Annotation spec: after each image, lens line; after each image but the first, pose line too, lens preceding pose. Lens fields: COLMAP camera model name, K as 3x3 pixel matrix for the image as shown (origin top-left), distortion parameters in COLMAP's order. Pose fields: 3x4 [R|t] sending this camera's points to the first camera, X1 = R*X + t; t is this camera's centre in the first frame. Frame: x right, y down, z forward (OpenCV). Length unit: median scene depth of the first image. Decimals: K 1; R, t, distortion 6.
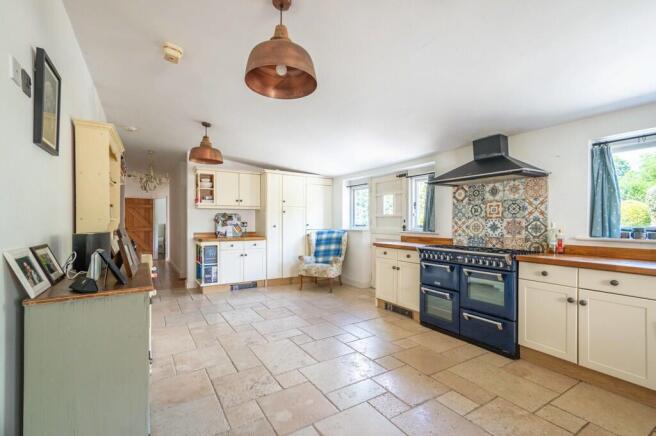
lens RADIAL K [[294.1, 0, 326.9], [0, 294.1, 221.4], [0, 0, 1]] dist [-0.000832, -0.000358]
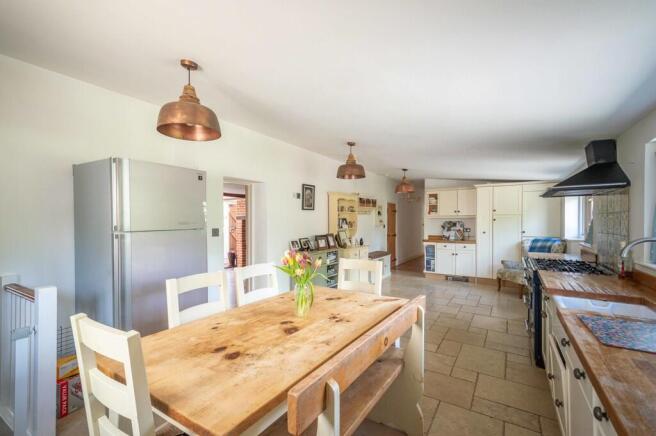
lens RADIAL K [[294.1, 0, 326.9], [0, 294.1, 221.4], [0, 0, 1]] dist [-0.000832, -0.000358]
pose [[0.447264, -0.000317, -0.894402, 0.590352], [0.003210, 0.999994, 0.001251, -0.031406], [0.894396, -0.003431, 0.447262, -0.073664]]
